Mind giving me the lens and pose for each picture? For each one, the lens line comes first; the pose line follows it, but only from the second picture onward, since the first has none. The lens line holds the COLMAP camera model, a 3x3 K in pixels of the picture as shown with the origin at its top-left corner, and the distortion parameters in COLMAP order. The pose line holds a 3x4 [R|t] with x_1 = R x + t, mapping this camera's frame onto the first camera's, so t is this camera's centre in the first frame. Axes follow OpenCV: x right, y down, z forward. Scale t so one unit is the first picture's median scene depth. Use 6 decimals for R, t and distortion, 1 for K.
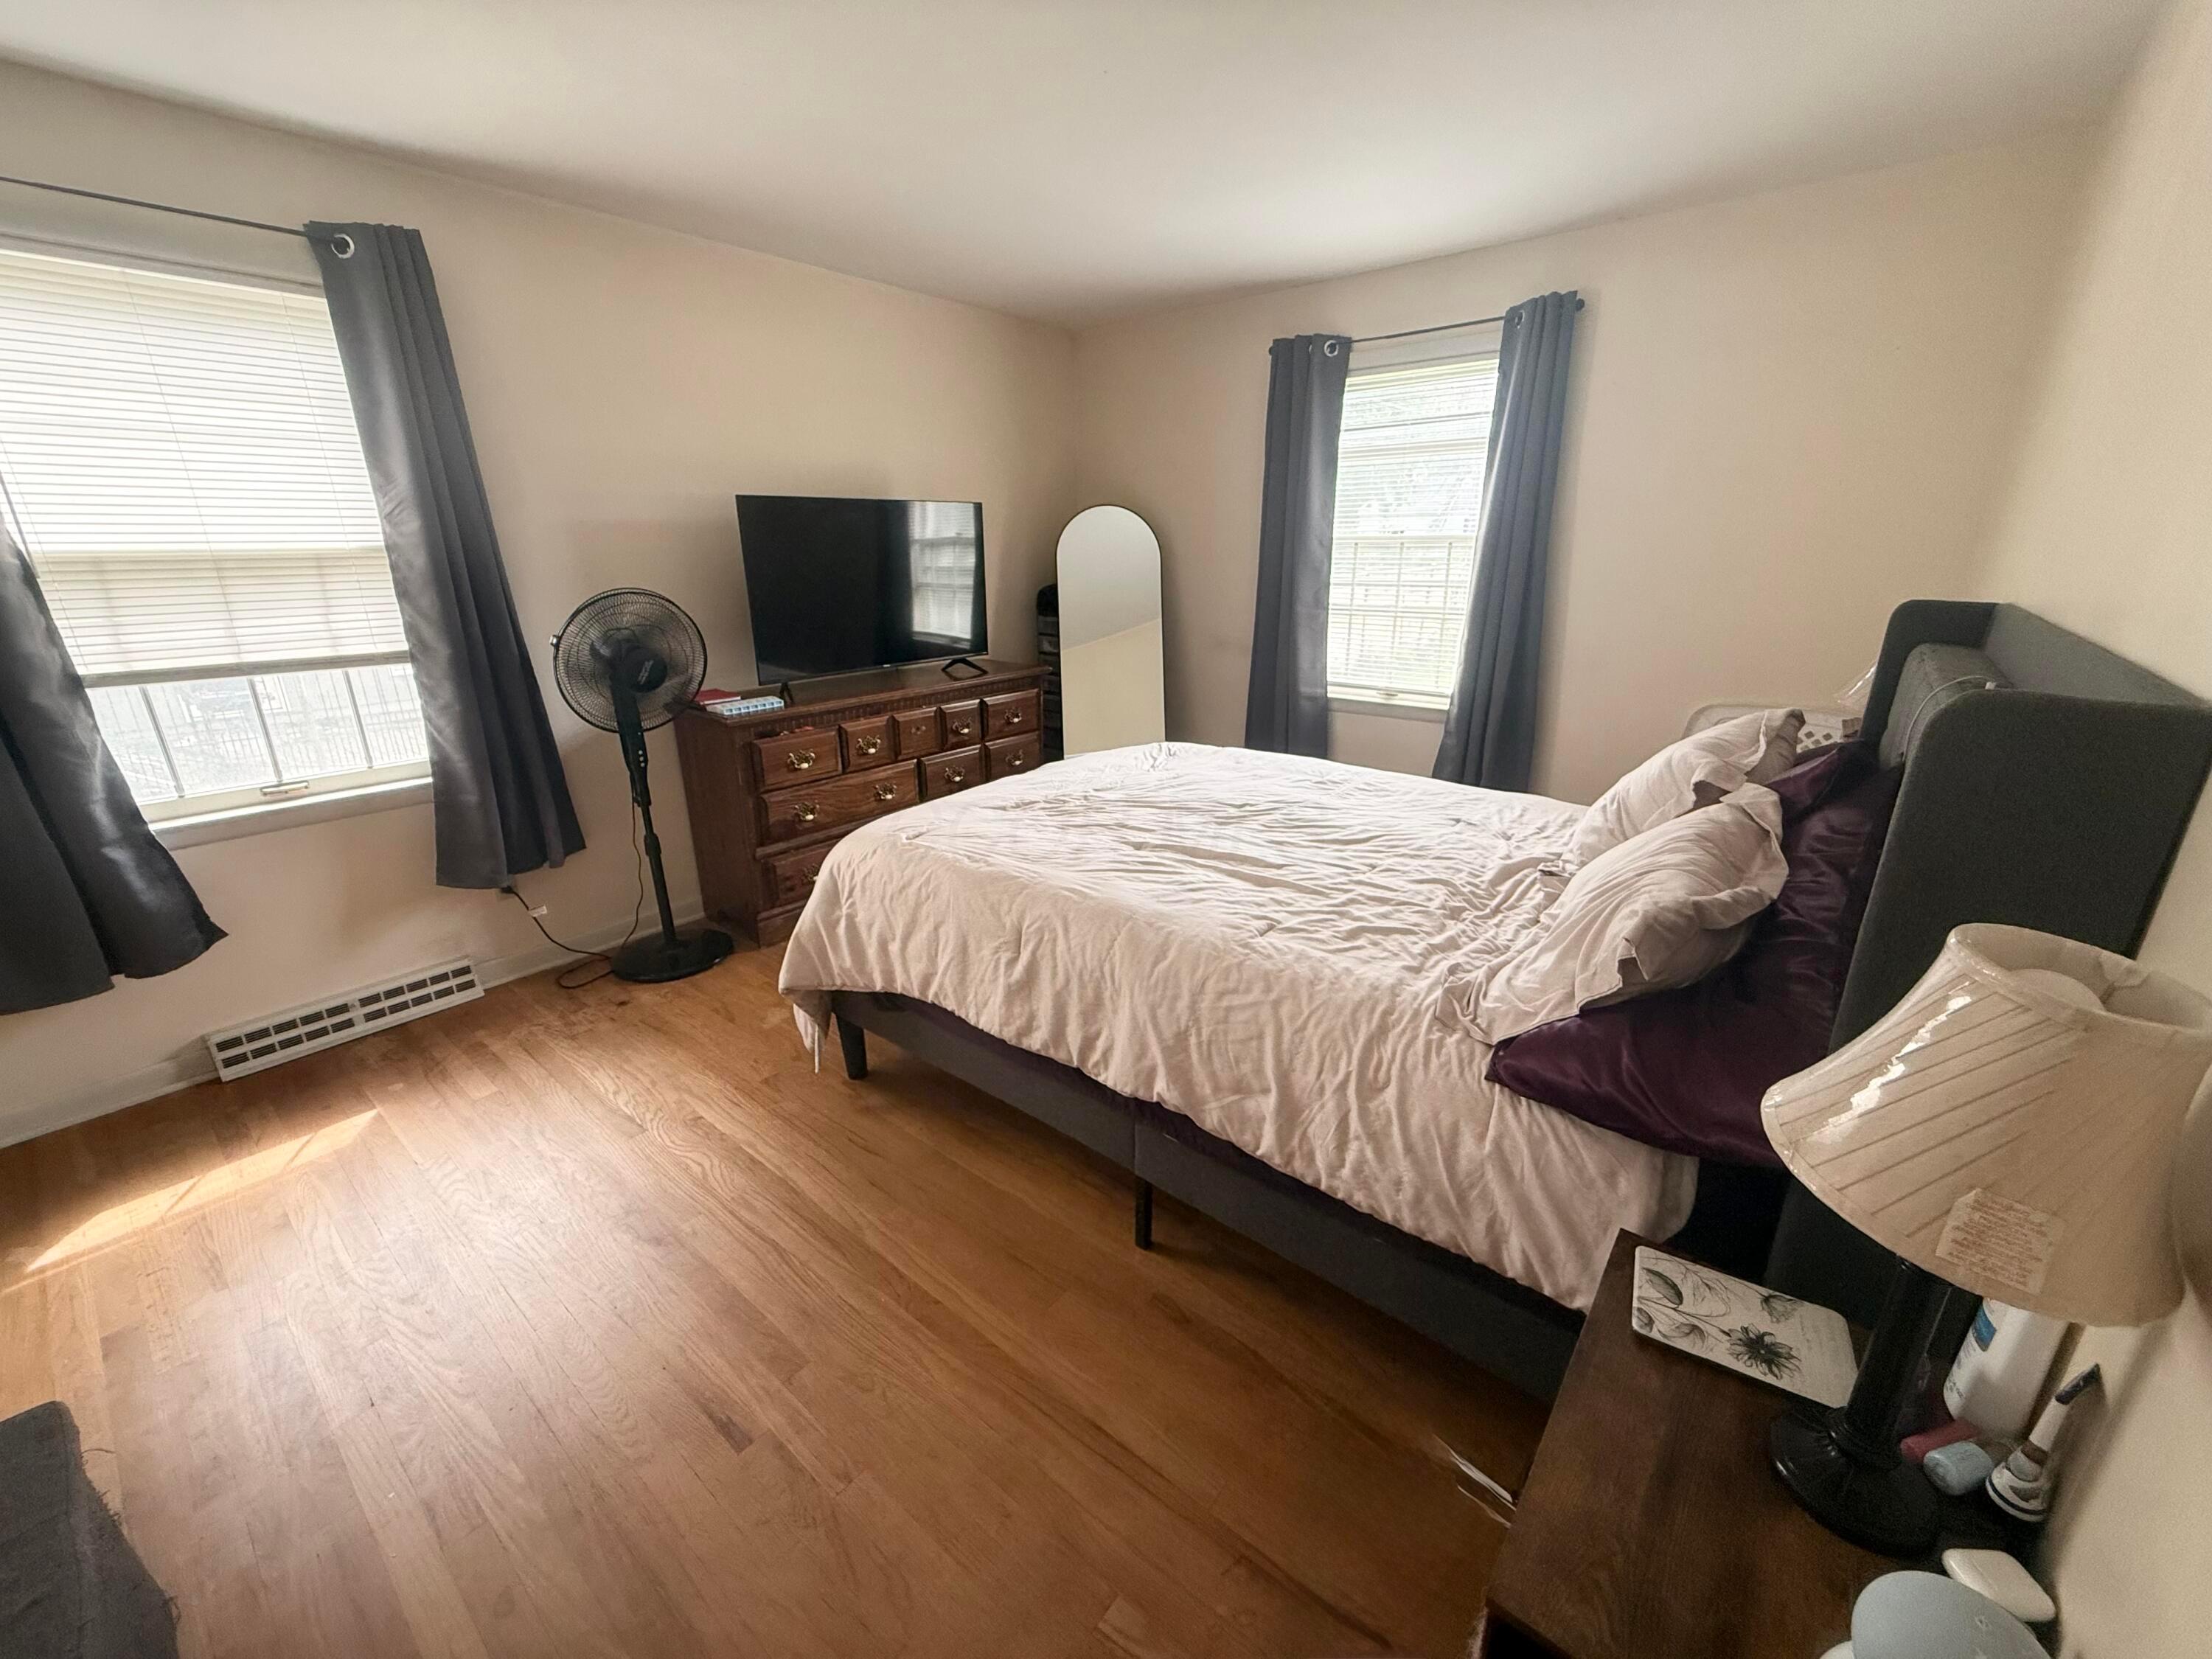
lens RADIAL K [[878.4, 0, 1106.0], [0, 878.4, 829.5], [0, 0, 1]] dist [-0.003616, -0.000774]
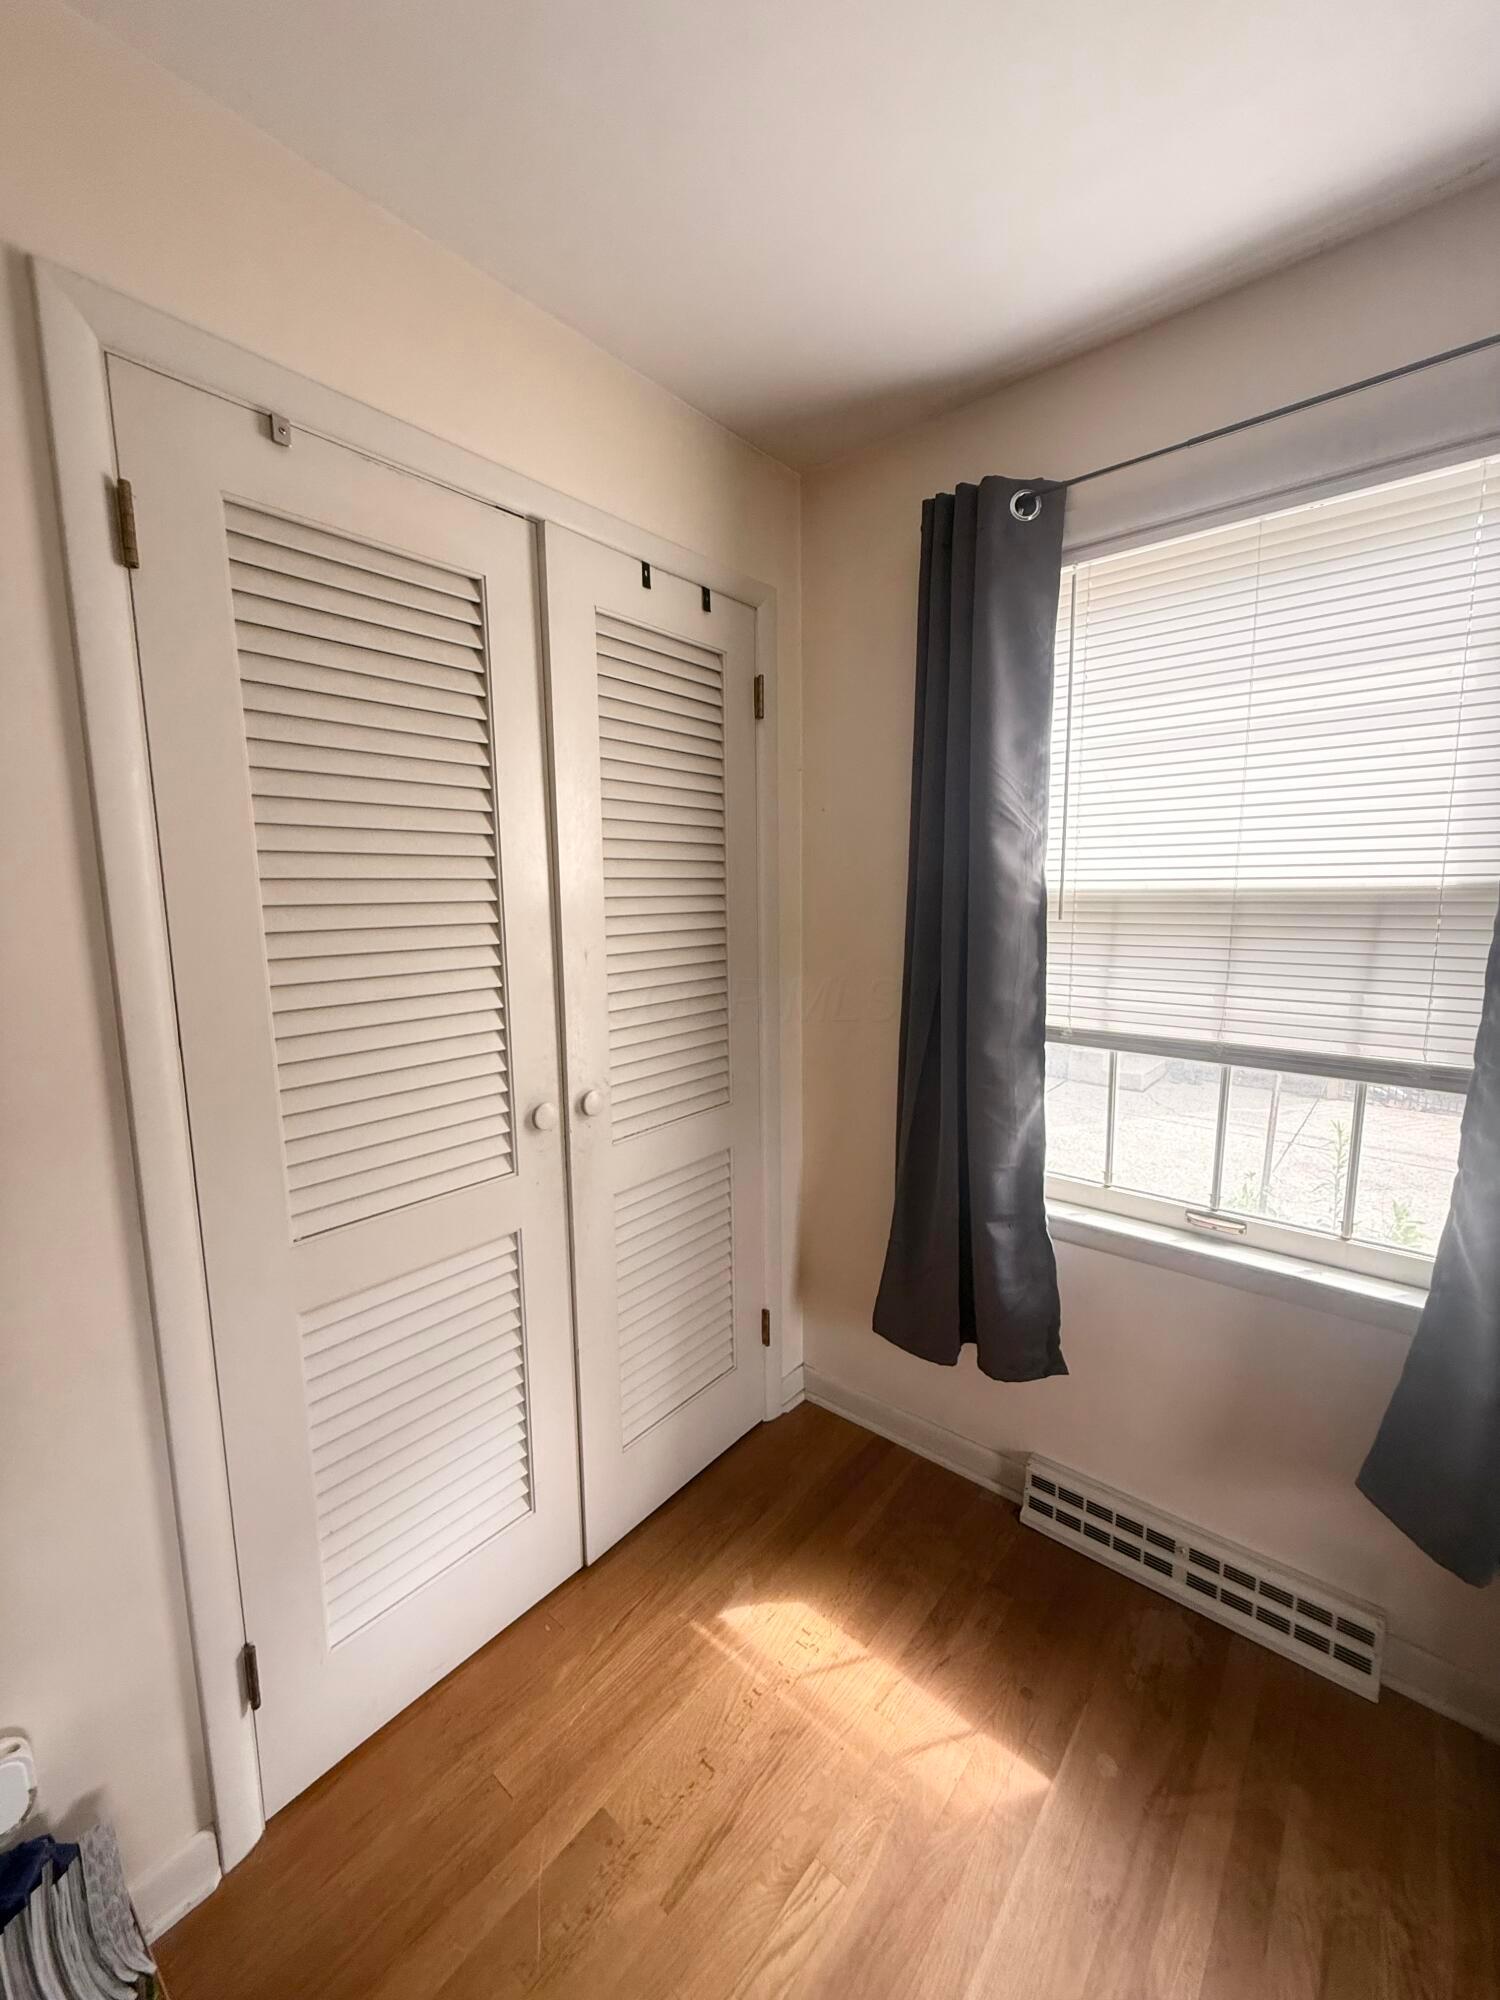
lens RADIAL K [[794.2, 0, 745.3], [0, 794.2, 990.5], [0, 0, 1]] dist [-0.003616, -0.000774]
pose [[-0.019305, 0.139318, -0.990059, -0.330214], [-0.293757, 0.945748, 0.138810, -0.193140], [0.955685, 0.293517, 0.022668, 0.566475]]
